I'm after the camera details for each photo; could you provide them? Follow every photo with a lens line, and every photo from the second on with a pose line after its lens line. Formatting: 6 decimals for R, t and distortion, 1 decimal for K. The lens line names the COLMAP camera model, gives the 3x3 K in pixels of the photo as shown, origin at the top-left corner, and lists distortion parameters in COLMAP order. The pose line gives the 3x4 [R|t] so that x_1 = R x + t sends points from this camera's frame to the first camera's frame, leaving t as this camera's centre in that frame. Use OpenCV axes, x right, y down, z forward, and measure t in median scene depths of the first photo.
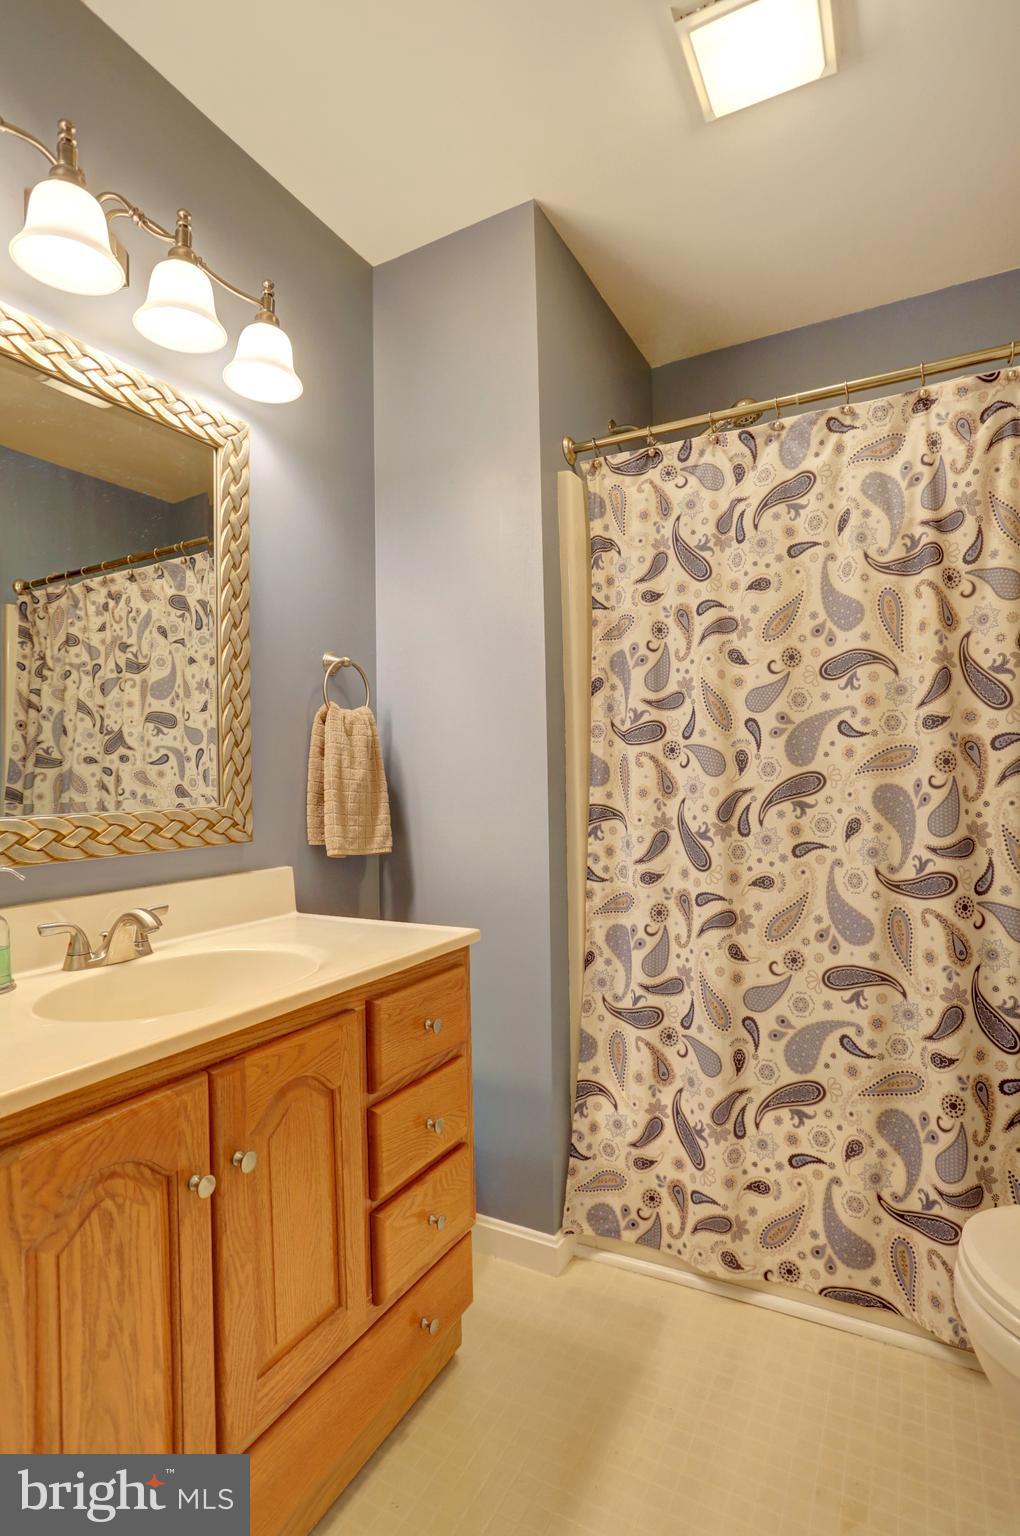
lens RADIAL K [[779.4, 0, 506.5], [0, 779.4, 774.7], [0, 0, 1]] dist [-0.080875, 0.045455]
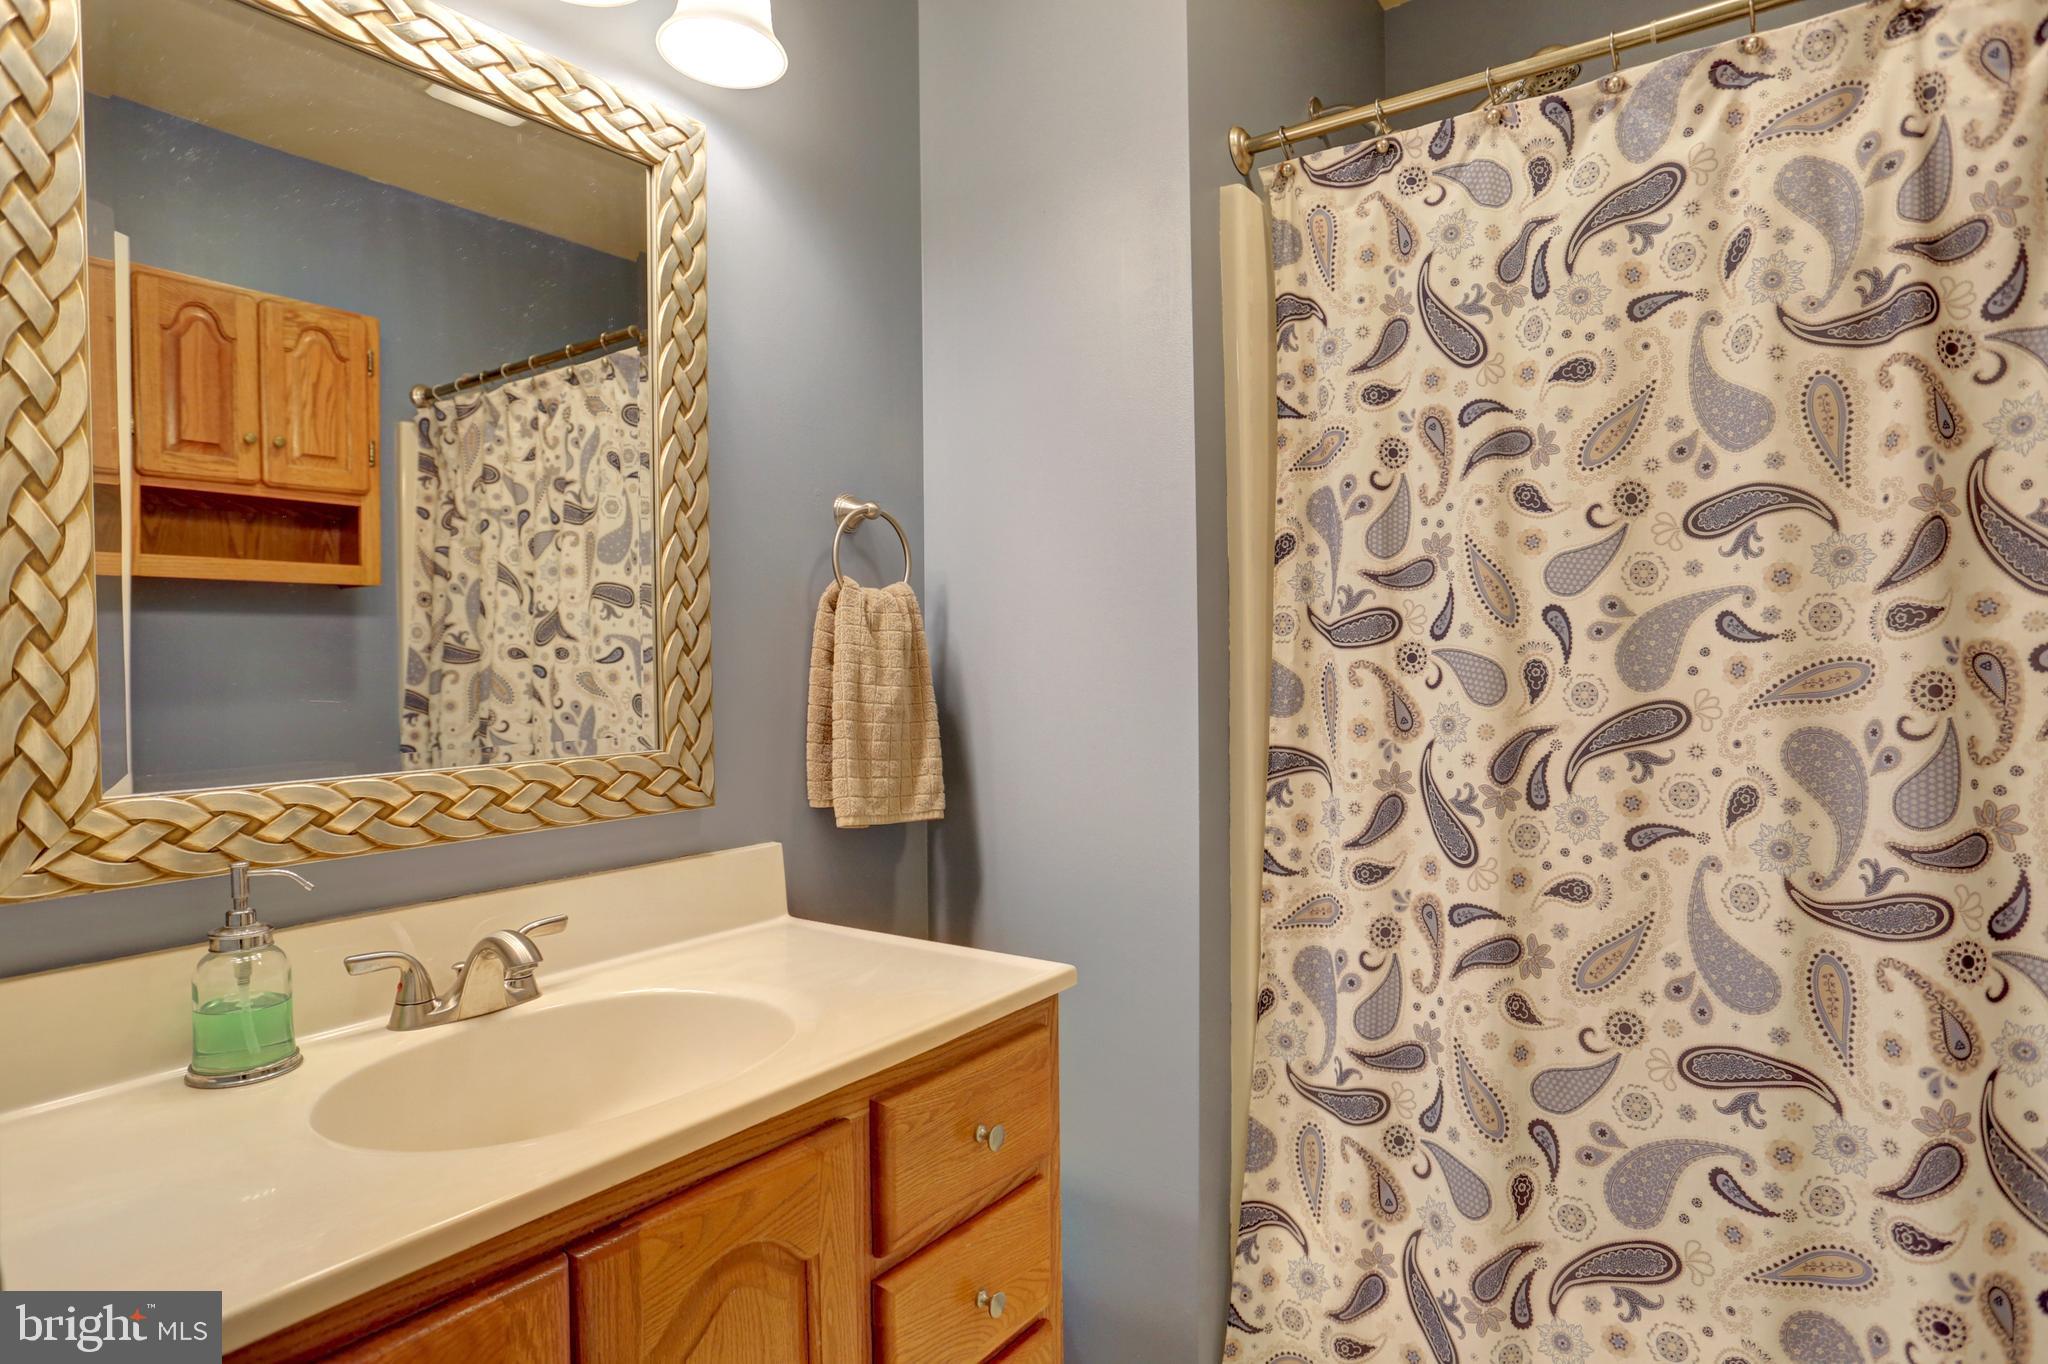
lens RADIAL K [[1146.9, 0, 1013.8], [0, 1146.9, 689.4], [0, 0, 1]] dist [-0.063612, 0.037642]
pose [[0.992463, 0.008890, -0.122220, 0.021033], [-0.005584, 0.999610, 0.027368, -0.031975], [0.122415, -0.026479, 0.992126, 0.115337]]
